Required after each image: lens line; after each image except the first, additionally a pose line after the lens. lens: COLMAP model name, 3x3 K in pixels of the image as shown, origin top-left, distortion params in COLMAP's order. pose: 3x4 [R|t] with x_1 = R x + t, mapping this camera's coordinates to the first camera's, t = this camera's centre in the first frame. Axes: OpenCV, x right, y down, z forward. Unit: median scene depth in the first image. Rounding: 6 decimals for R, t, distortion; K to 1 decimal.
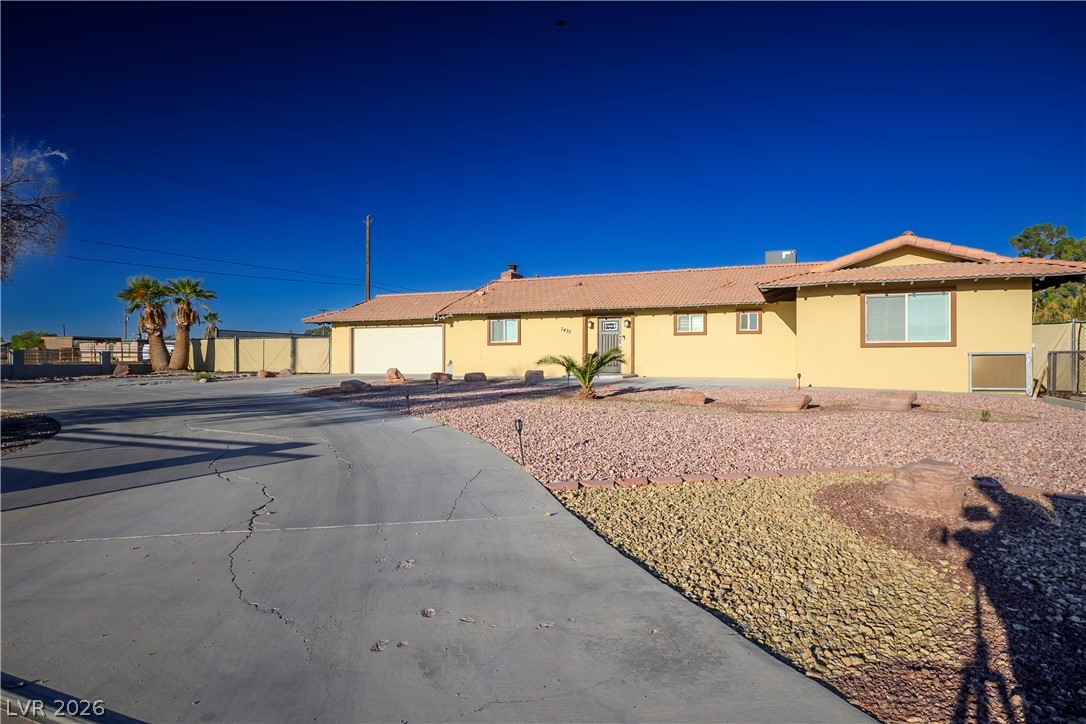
lens RADIAL K [[617.0, 0, 541.6], [0, 617.0, 360.2], [0, 0, 1]] dist [-0.002304, -0.000033]
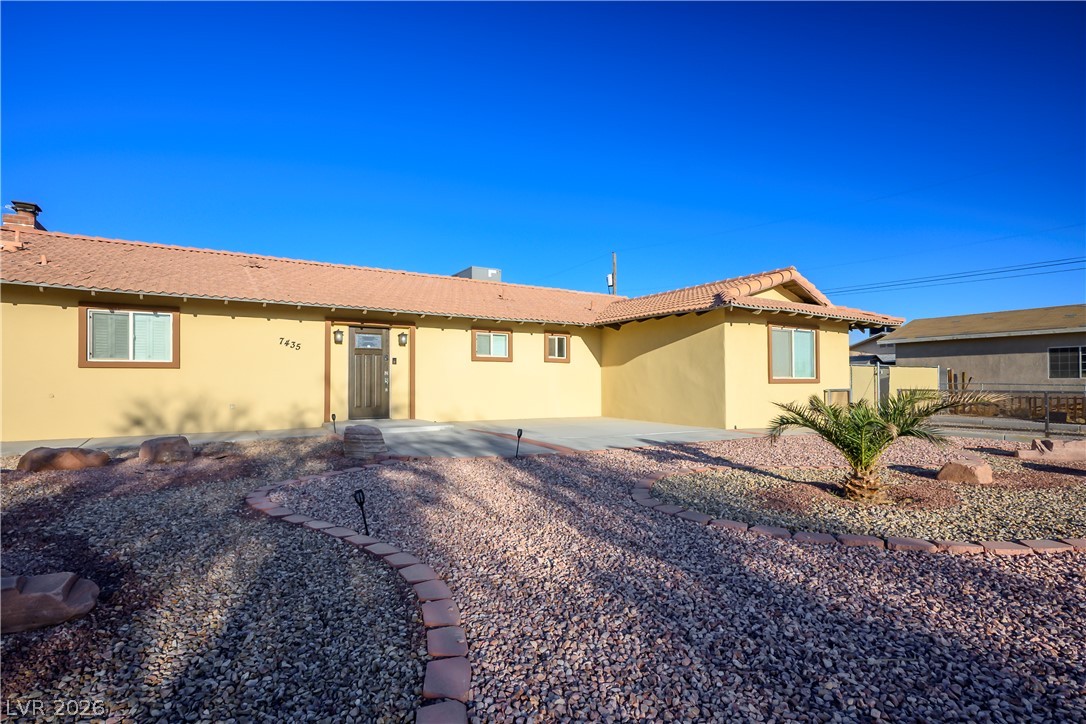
lens RADIAL K [[544.5, 0, 542.8], [0, 544.5, 358.7], [0, 0, 1]] dist [-0.003390, 0.001541]
pose [[0.588356, 0.040102, 0.807607, -0.210914], [-0.002482, 0.998854, -0.047790, -0.013304], [-0.808598, 0.026113, 0.587782, 0.554867]]
